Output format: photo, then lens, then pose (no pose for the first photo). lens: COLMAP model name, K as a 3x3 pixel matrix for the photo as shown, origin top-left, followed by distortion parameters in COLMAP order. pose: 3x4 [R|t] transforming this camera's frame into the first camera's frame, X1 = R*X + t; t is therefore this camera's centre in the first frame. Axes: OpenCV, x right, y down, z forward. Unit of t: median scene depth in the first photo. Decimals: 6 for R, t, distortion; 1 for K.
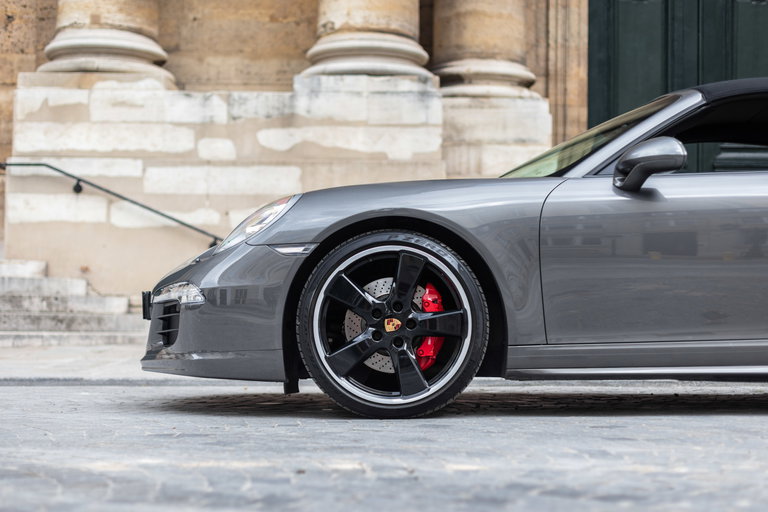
lens RADIAL K [[1126.9, 0, 384.0], [0, 1126.9, 256.0], [0, 0, 1]] dist [0.002286, 0.013432]
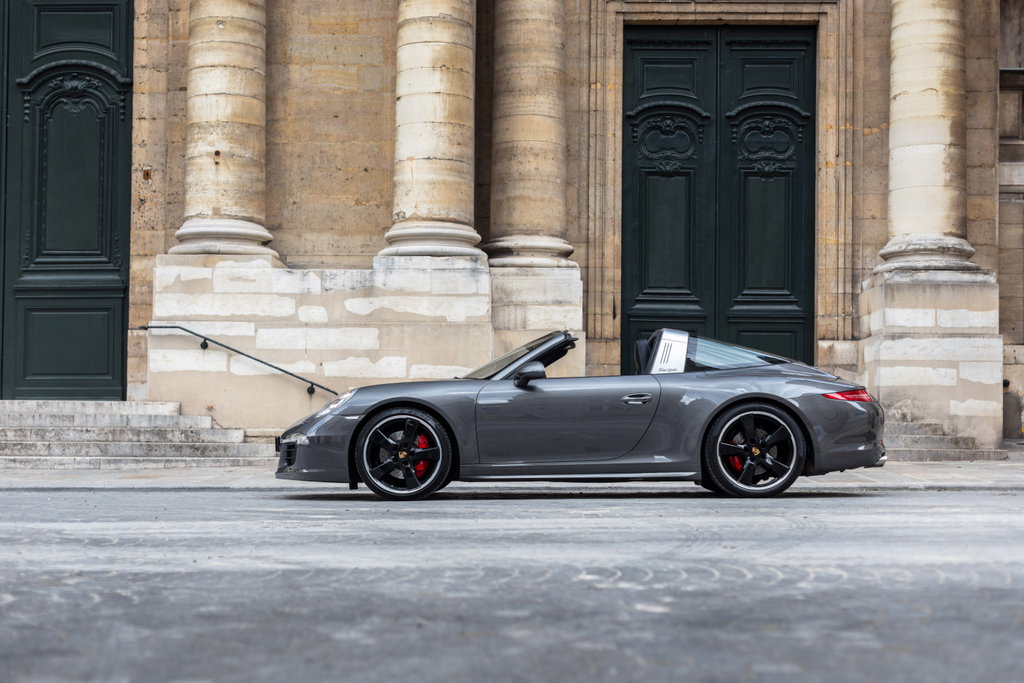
lens RADIAL K [[1470.5, 0, 515.8], [0, 1470.5, 369.6], [0, 0, 1]] dist [0.149244, 0.004009]
pose [[0.999968, -0.000447, -0.008009, 0.095871], [0.000534, 0.999941, 0.010859, -0.049674], [0.008004, -0.010863, 0.999909, -0.677086]]
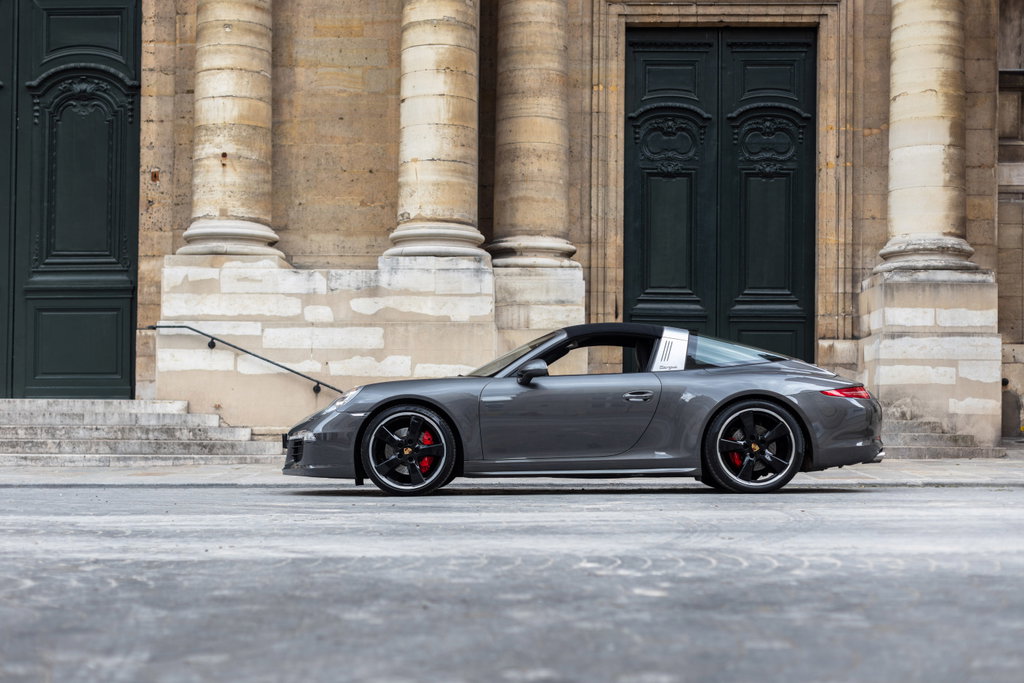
lens RADIAL K [[1463.6, 0, 511.4], [0, 1463.6, 376.9], [0, 0, 1]] dist [0.149211, -0.006277]
pose [[0.999908, -0.001099, -0.013485, 0.096425], [0.001301, 0.999886, 0.015031, -0.047132], [0.013467, -0.015047, 0.999796, -0.689434]]
